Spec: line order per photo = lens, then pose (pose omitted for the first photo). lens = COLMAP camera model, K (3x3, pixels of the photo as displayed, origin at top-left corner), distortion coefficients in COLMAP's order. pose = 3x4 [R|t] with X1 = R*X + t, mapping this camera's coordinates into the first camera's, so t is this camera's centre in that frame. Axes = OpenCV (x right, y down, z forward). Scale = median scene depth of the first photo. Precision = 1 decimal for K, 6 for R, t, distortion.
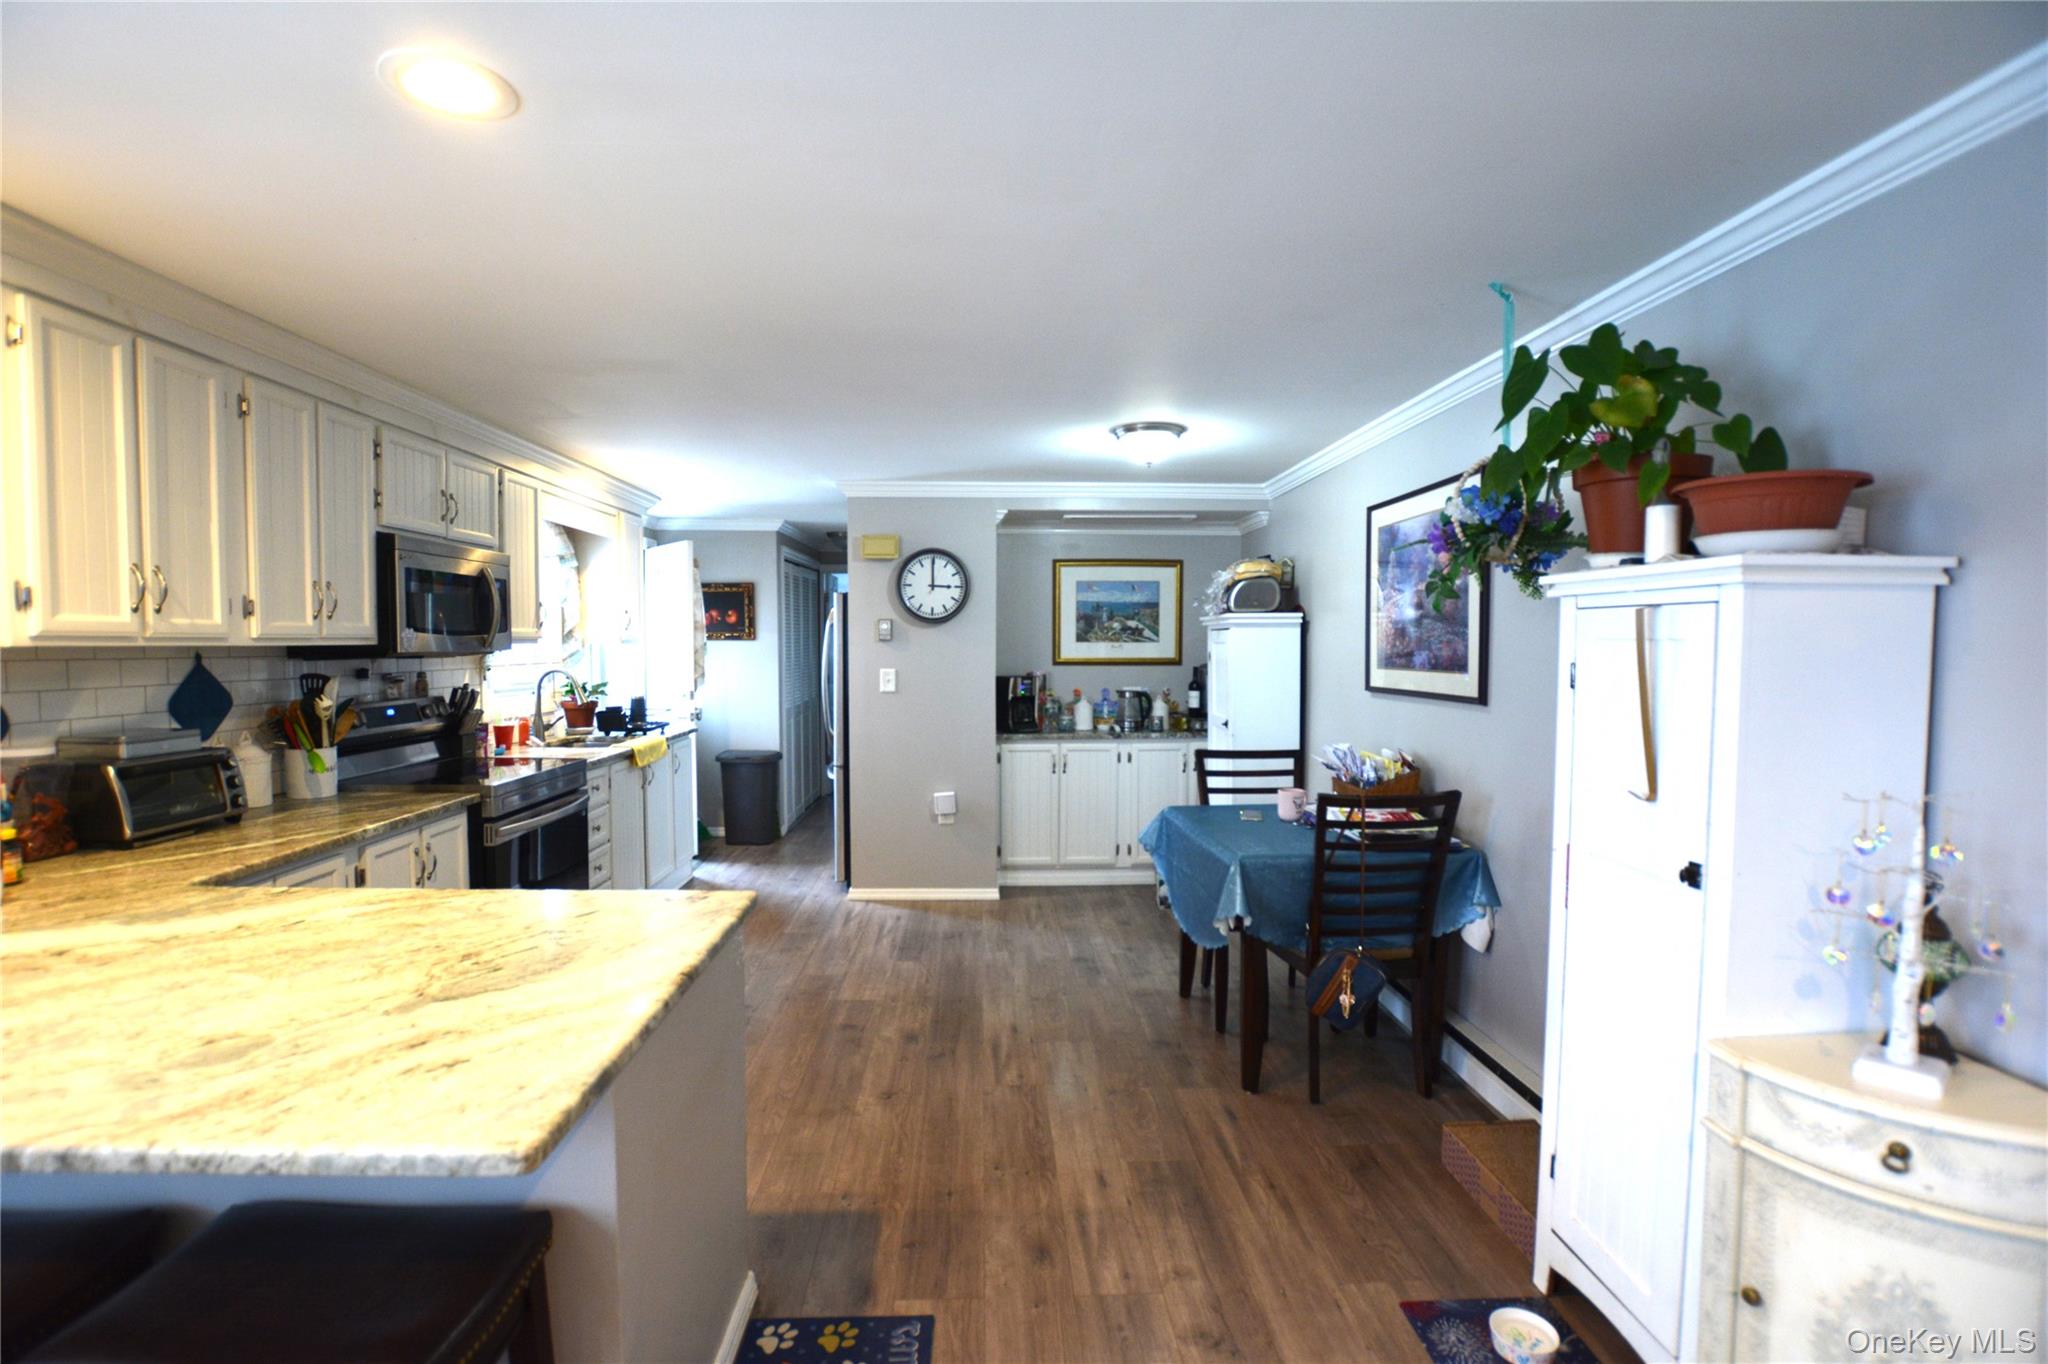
lens RADIAL K [[923.2, 0, 1024.0], [0, 923.2, 682.0], [0, 0, 1]] dist [-0.032689, 0.001152]
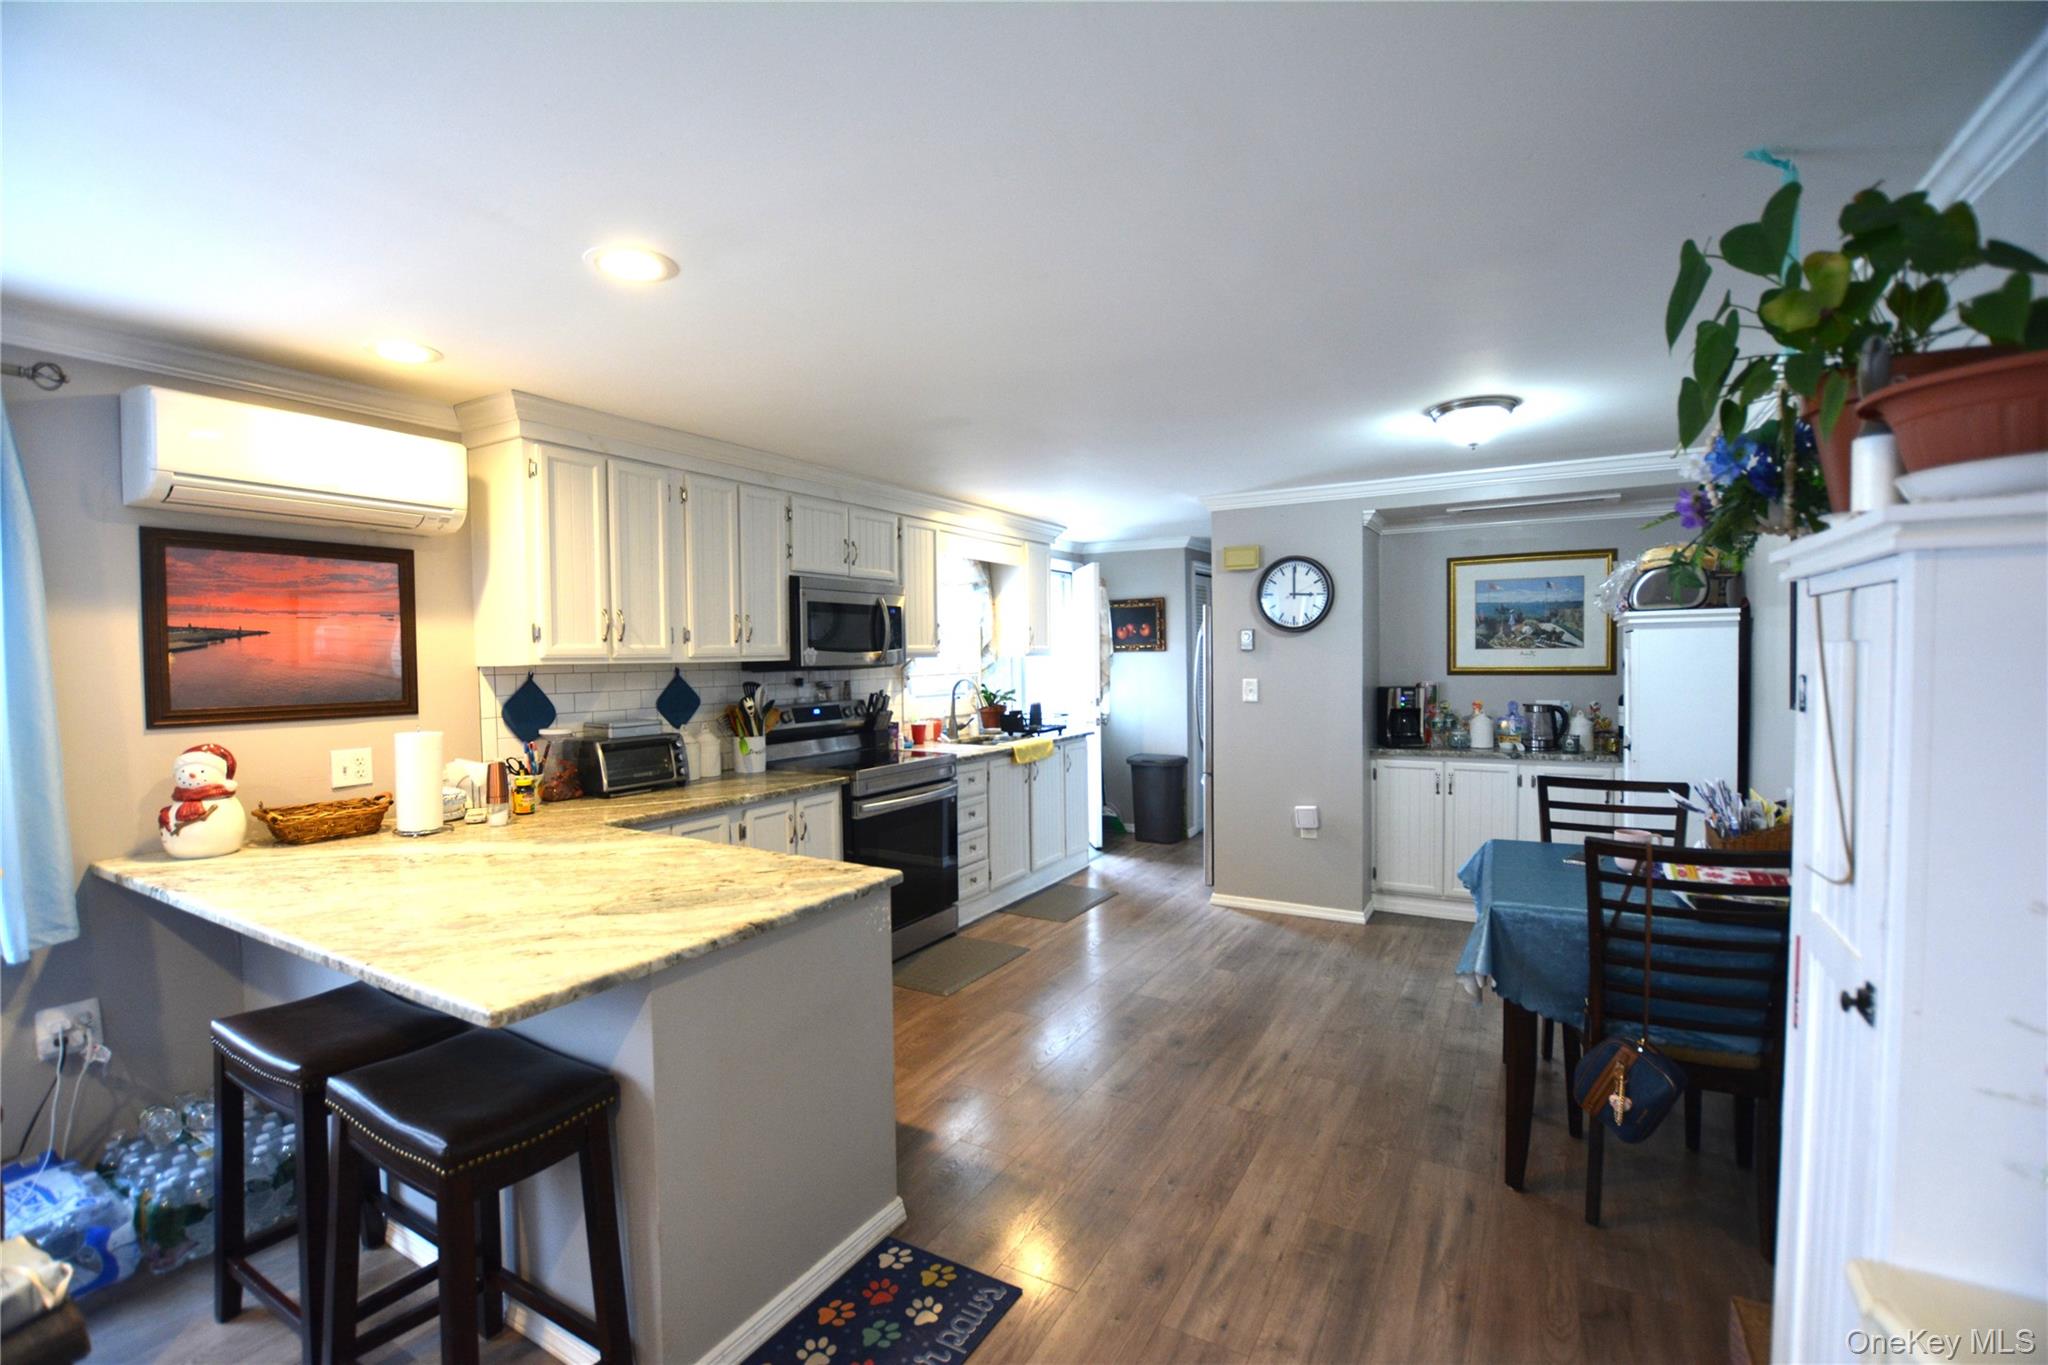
lens RADIAL K [[897.0, 0, 1024.0], [0, 897.0, 682.5], [0, 0, 1]] dist [-0.032772, 0.000549]
pose [[0.844082, 0.003929, -0.536199, 0.206447], [-0.008414, 0.999947, -0.005918, -0.002887], [0.536148, 0.009507, 0.844071, 0.055941]]
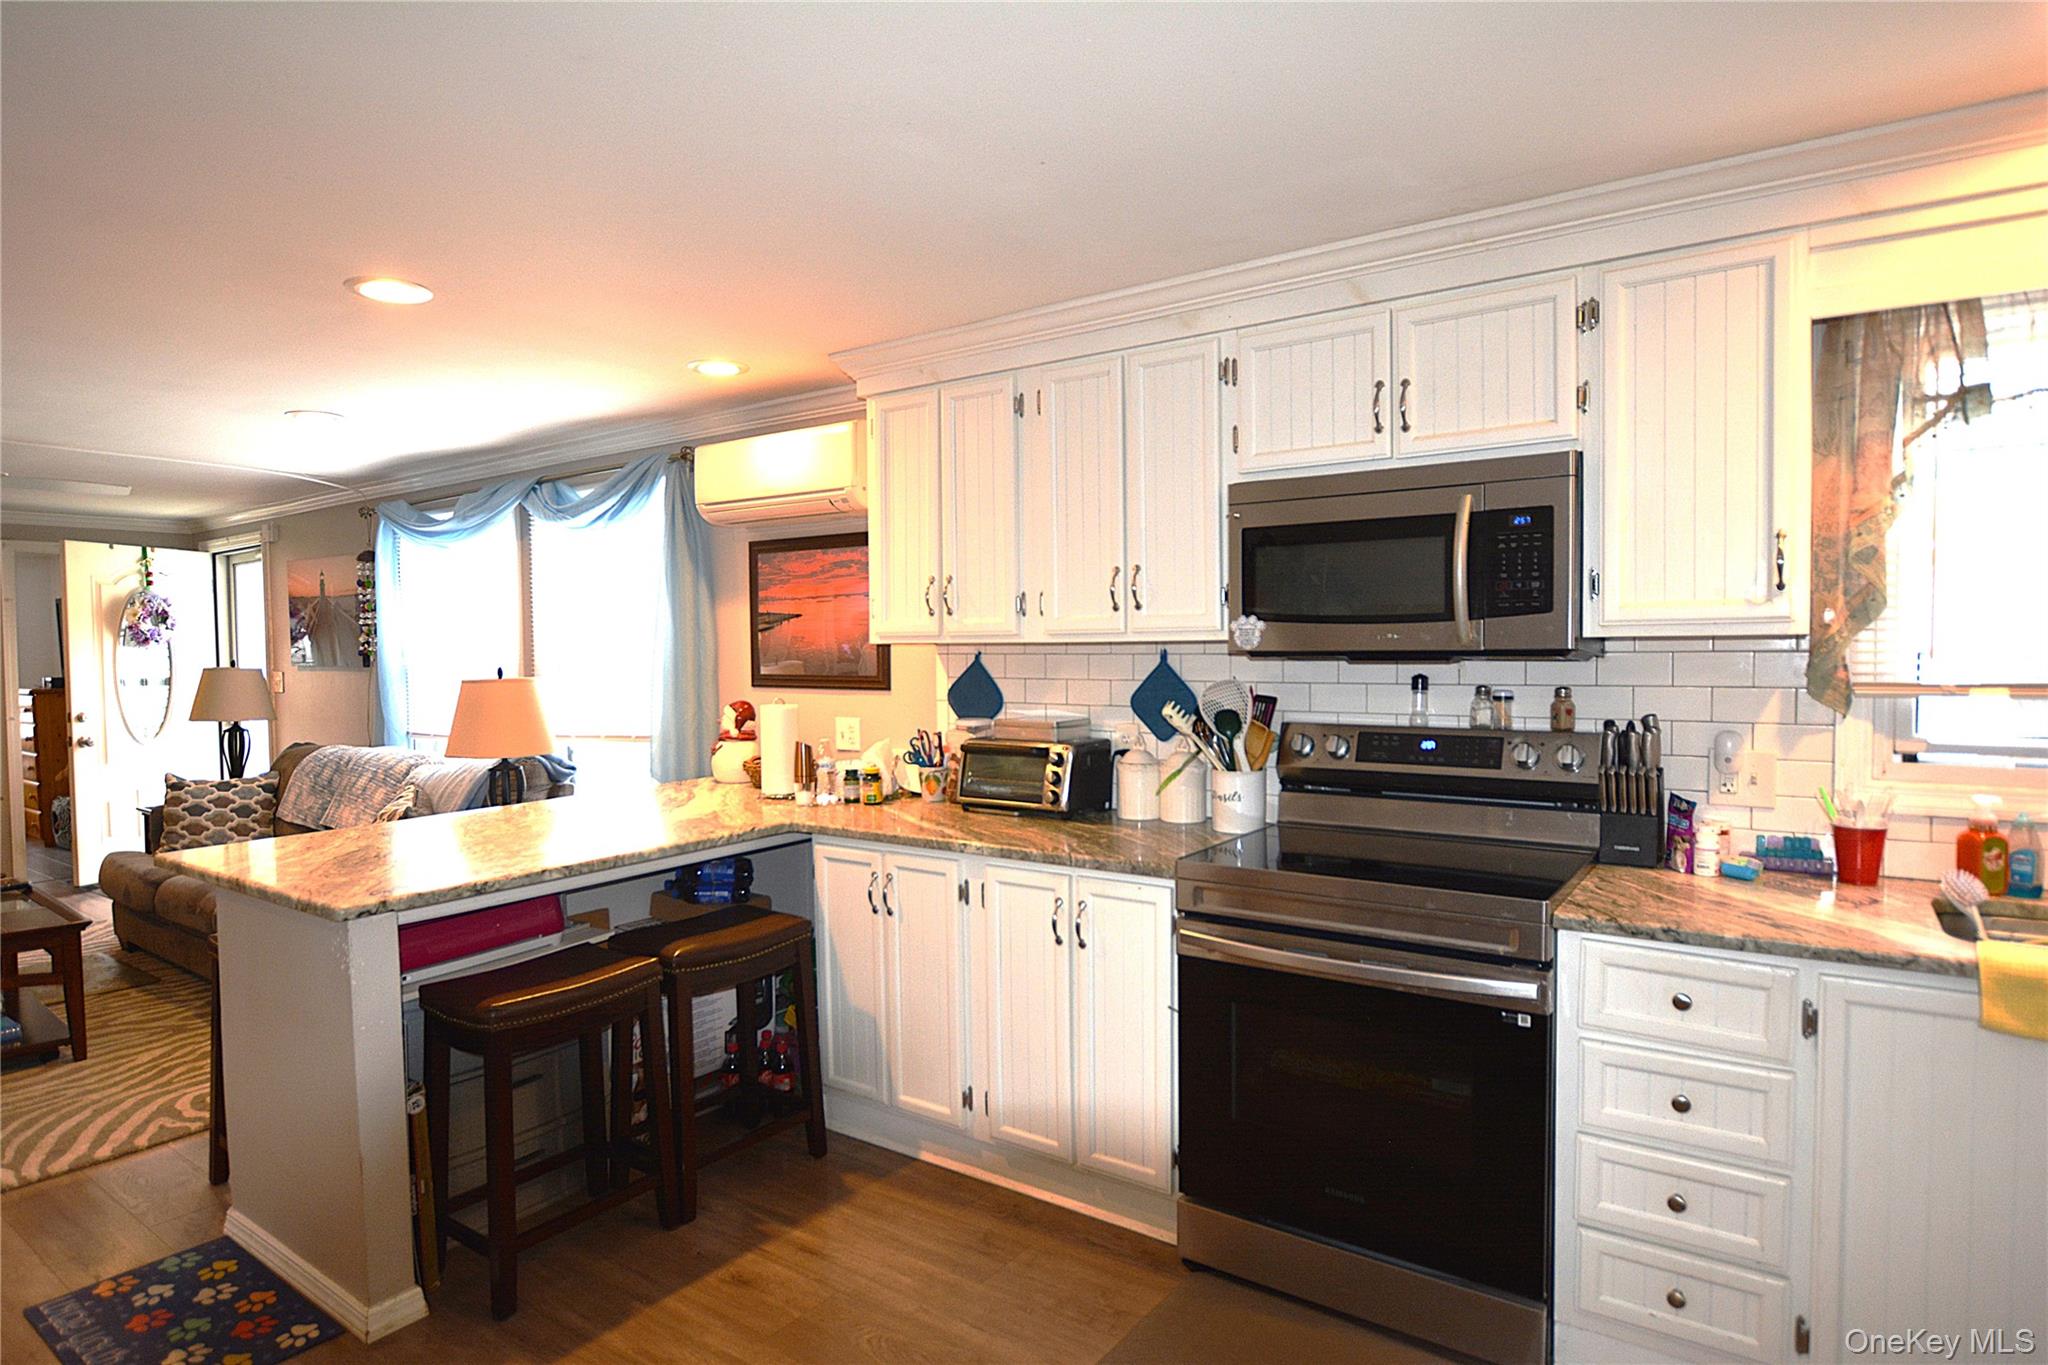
lens RADIAL K [[1123.1, 0, 1024.0], [0, 1123.1, 682.5], [0, 0, 1]] dist [-0.000923, -0.000139]
pose [[-0.614947, 0.034887, -0.787797, 0.077904], [-0.022880, 0.997811, 0.062046, -0.043633], [0.788237, 0.056180, -0.612802, 1.039649]]
